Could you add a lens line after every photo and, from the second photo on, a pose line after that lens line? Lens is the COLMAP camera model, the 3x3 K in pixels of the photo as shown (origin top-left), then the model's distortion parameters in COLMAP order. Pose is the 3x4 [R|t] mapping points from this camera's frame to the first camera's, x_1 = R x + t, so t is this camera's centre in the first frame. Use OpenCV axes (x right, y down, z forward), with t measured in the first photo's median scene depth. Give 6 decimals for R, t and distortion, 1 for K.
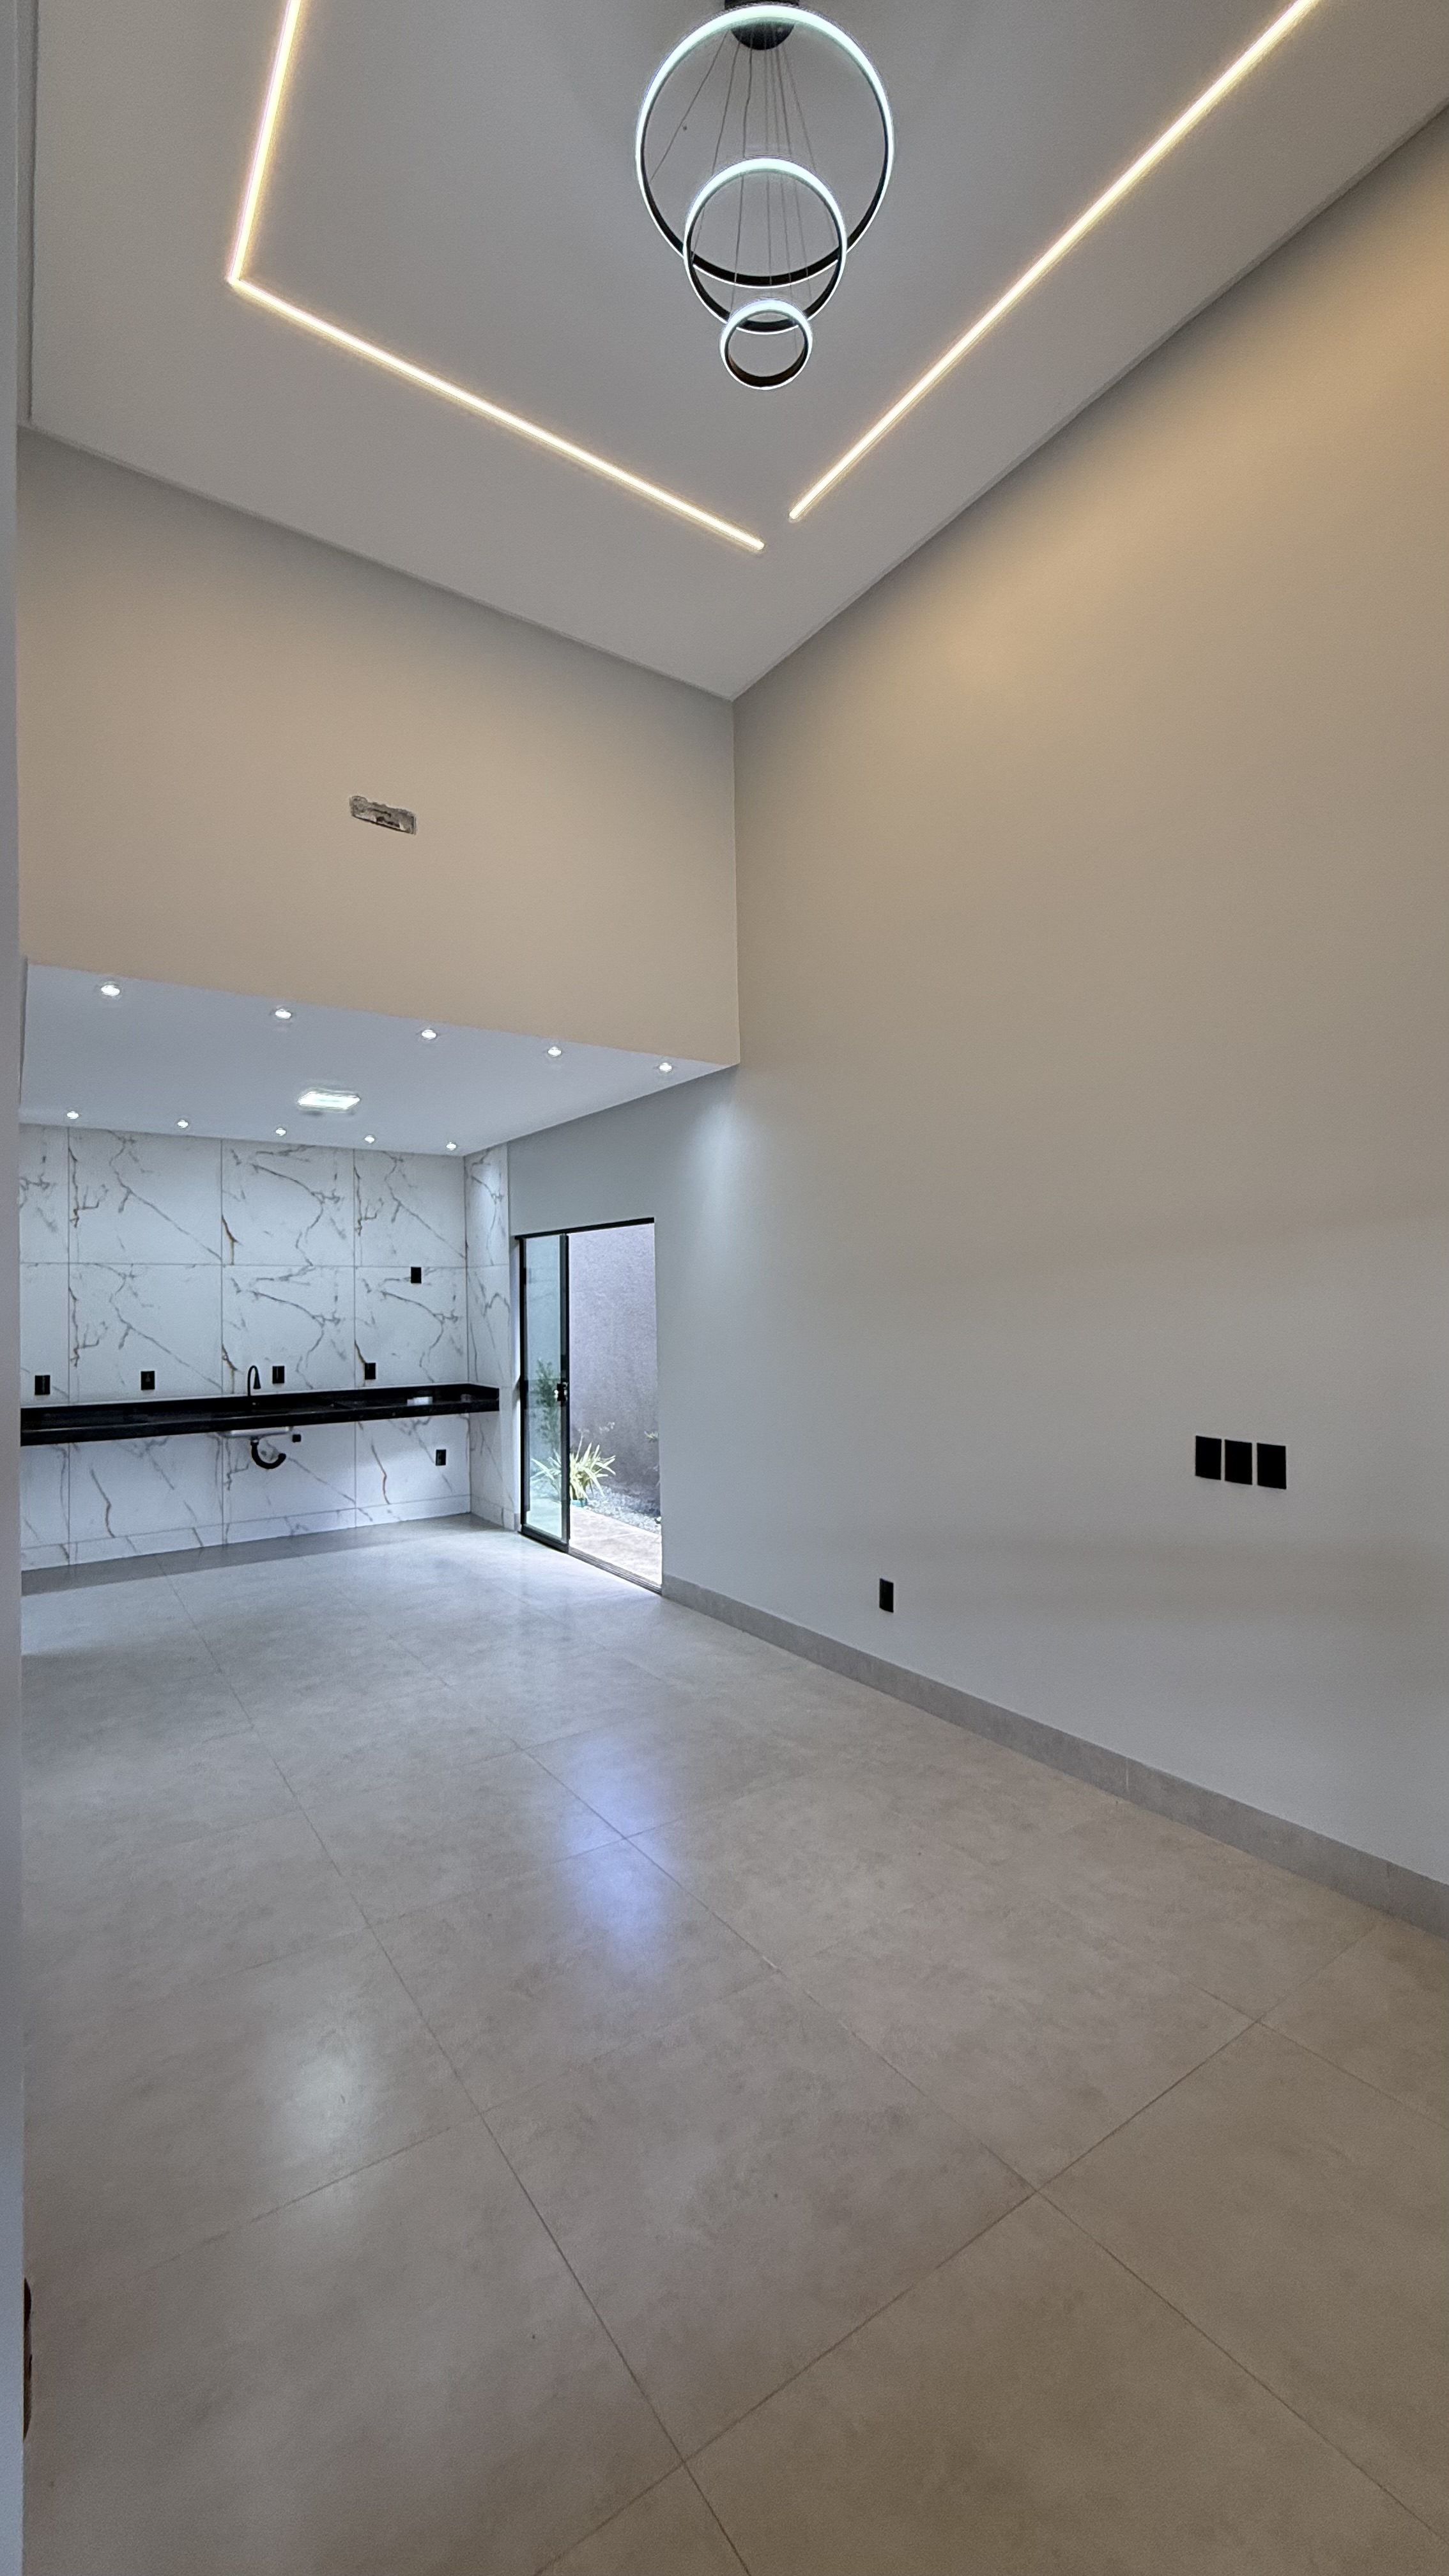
lens RADIAL K [[1030.7, 0, 723.4], [0, 1030.7, 1284.0], [0, 0, 1]] dist [0.000699, 0.000010]
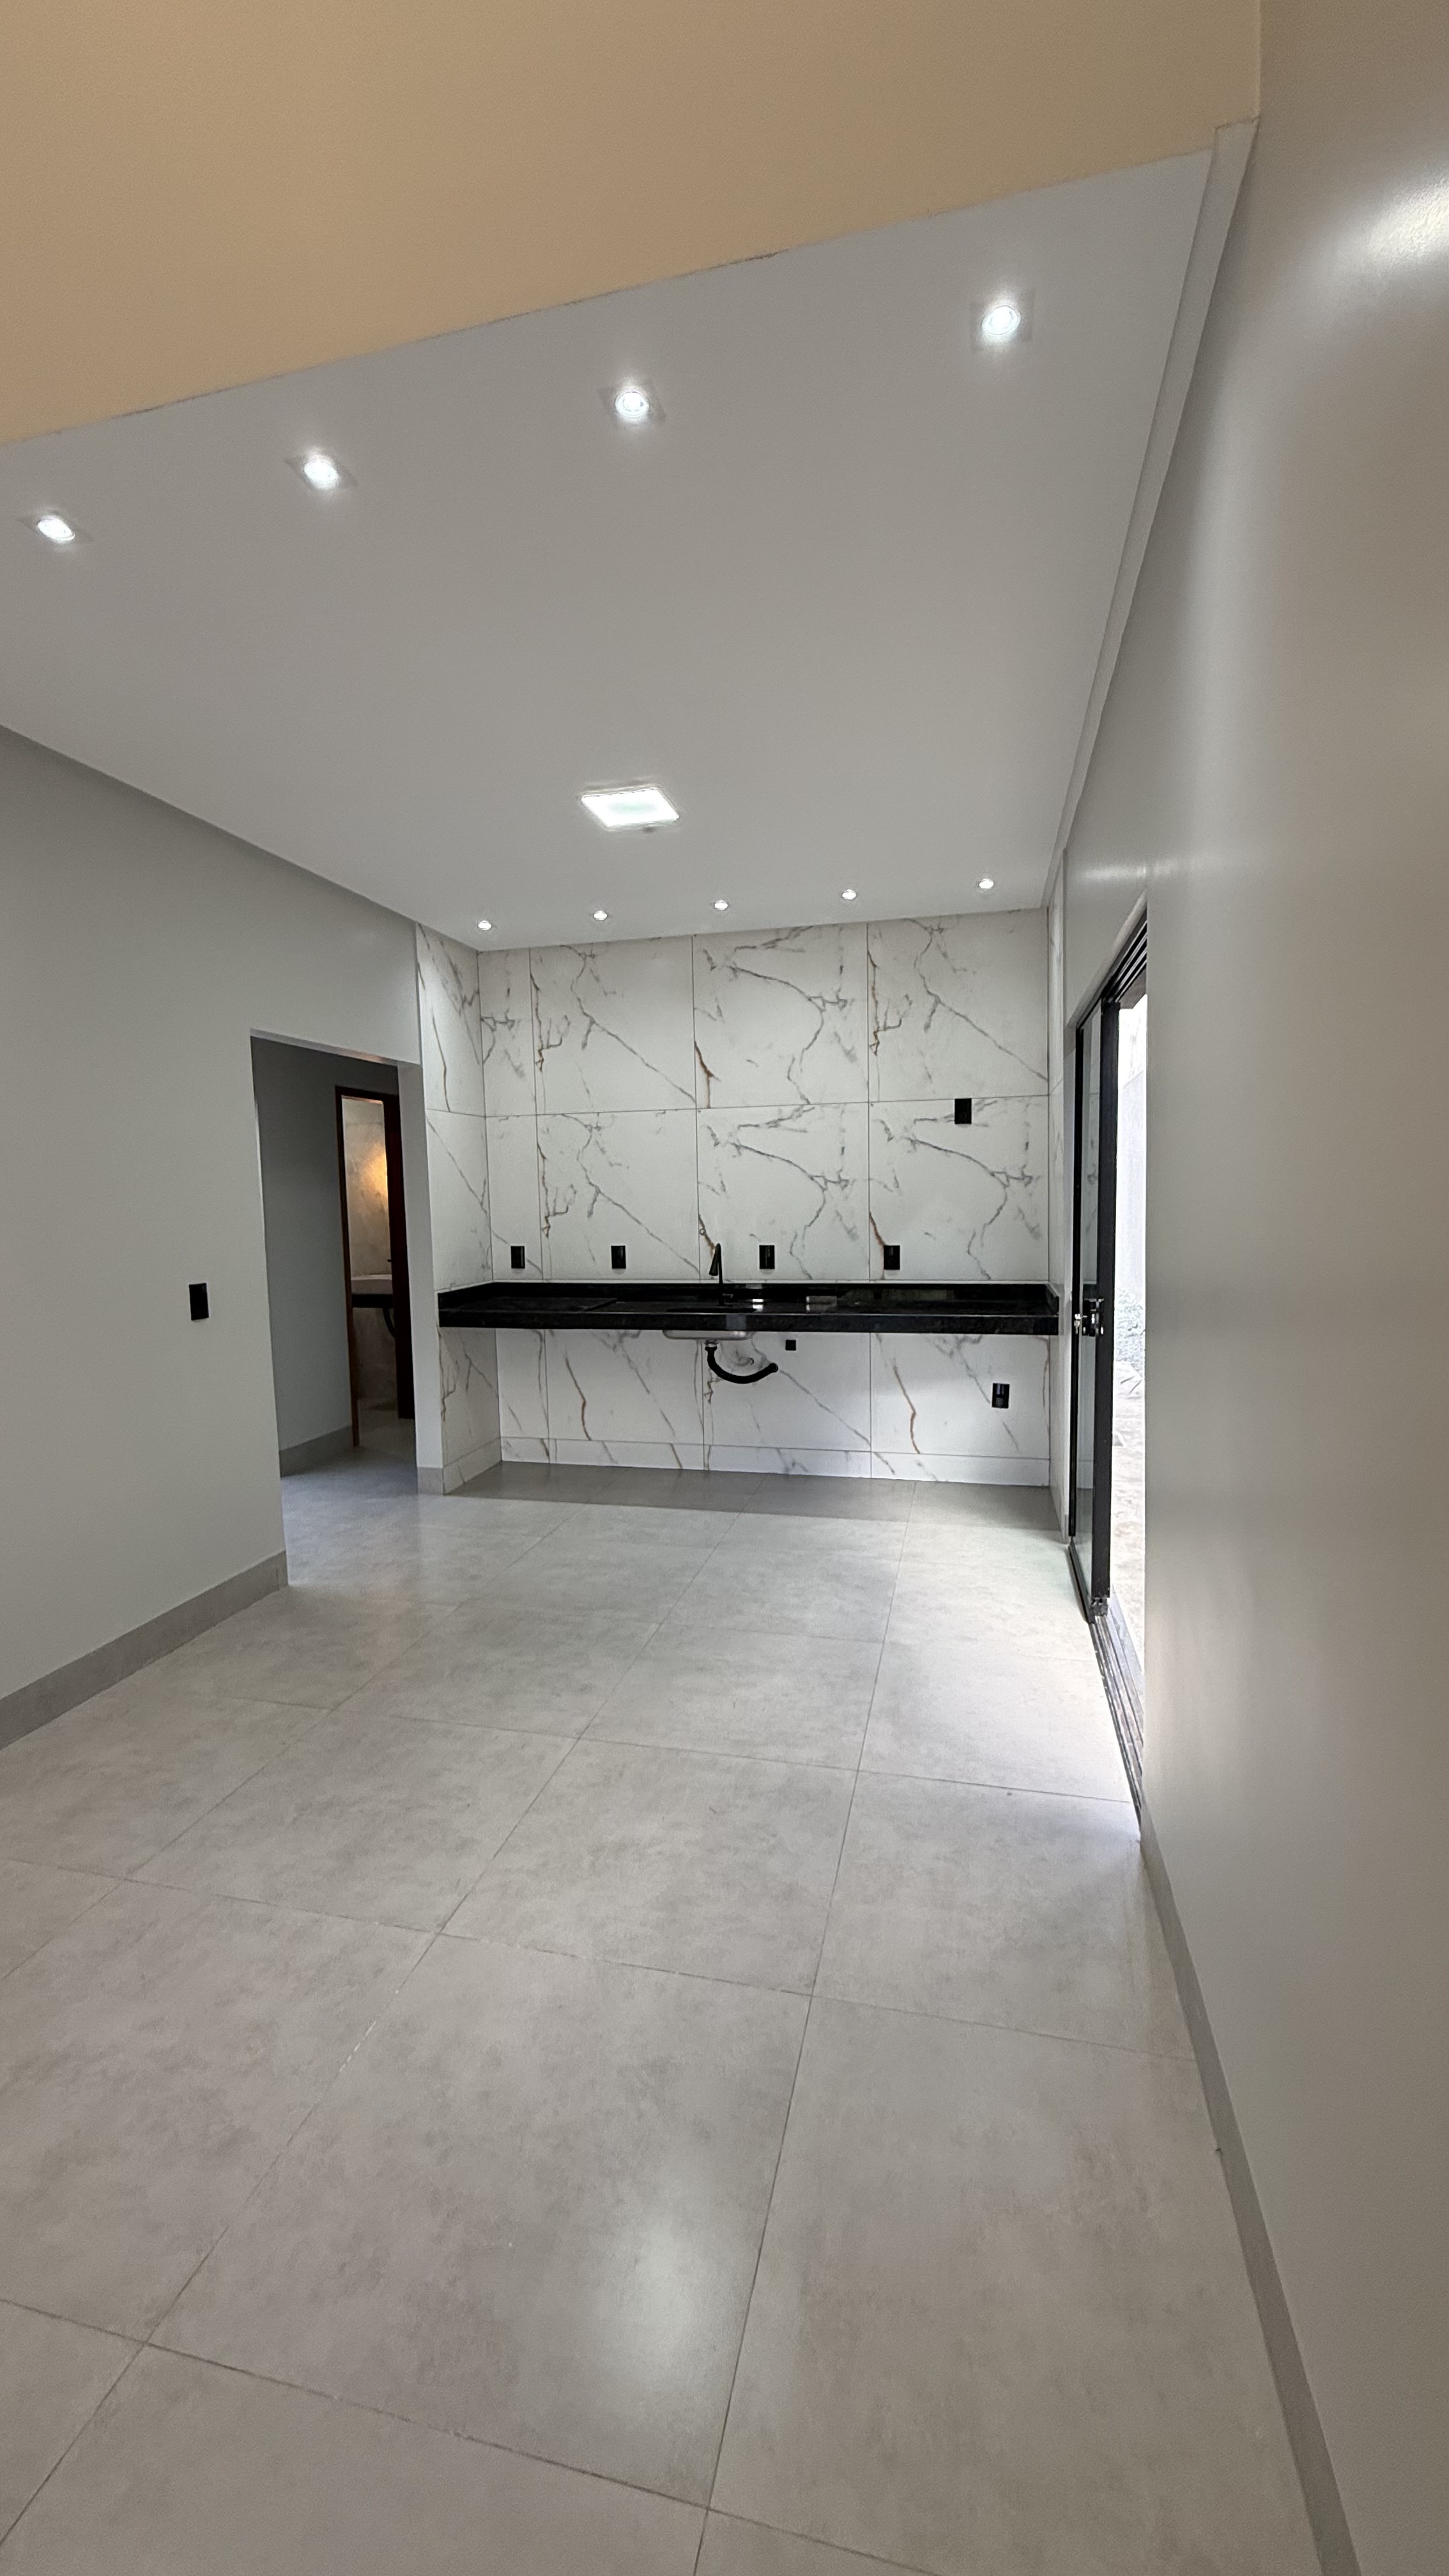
lens RADIAL K [[1030.7, 0, 723.4], [0, 1030.7, 1284.0], [0, 0, 1]] dist [0.000699, 0.000010]
pose [[0.662360, 0.064900, -0.746369, 0.096479], [0.024997, 0.993772, 0.108596, 0.027126], [0.748768, -0.090587, 0.656613, 0.500202]]
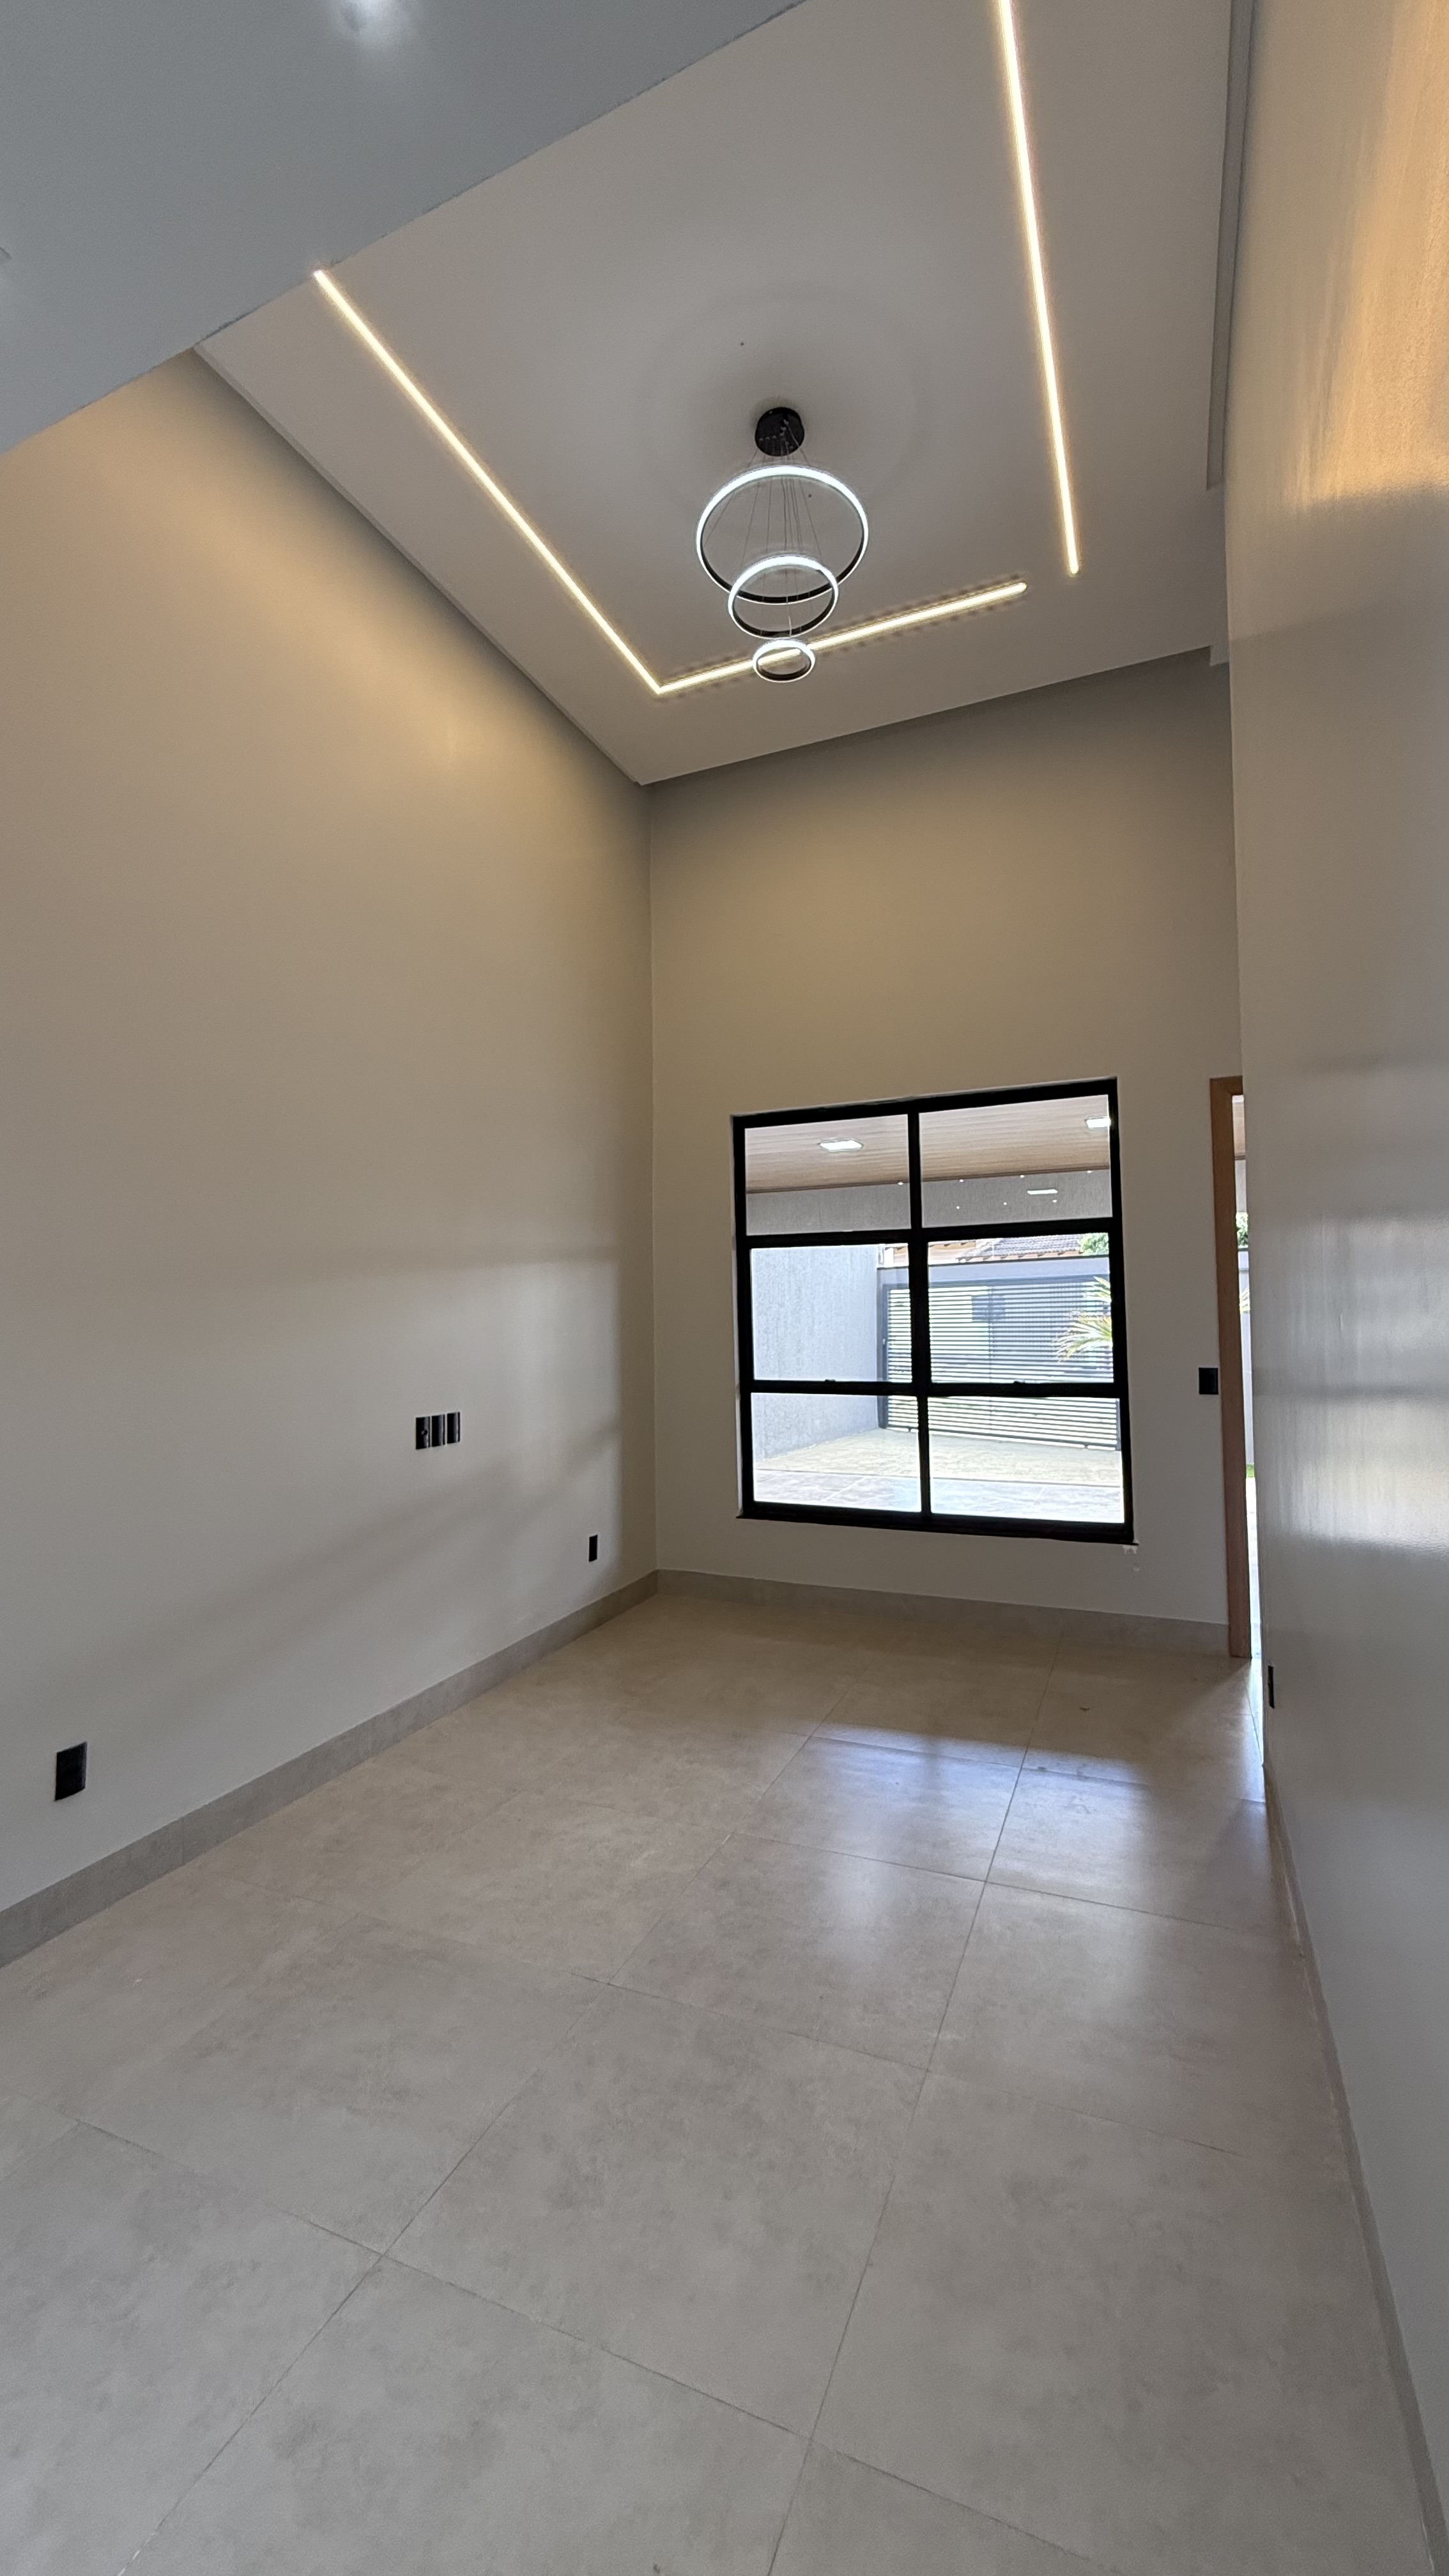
lens RADIAL K [[1030.7, 0, 723.4], [0, 1030.7, 1284.0], [0, 0, 1]] dist [0.000699, 0.000010]
pose [[-0.531185, 0.045047, 0.846057, -0.364062], [0.010419, 0.998857, -0.046640, 0.019465], [-0.847192, -0.015959, -0.531048, 0.592745]]
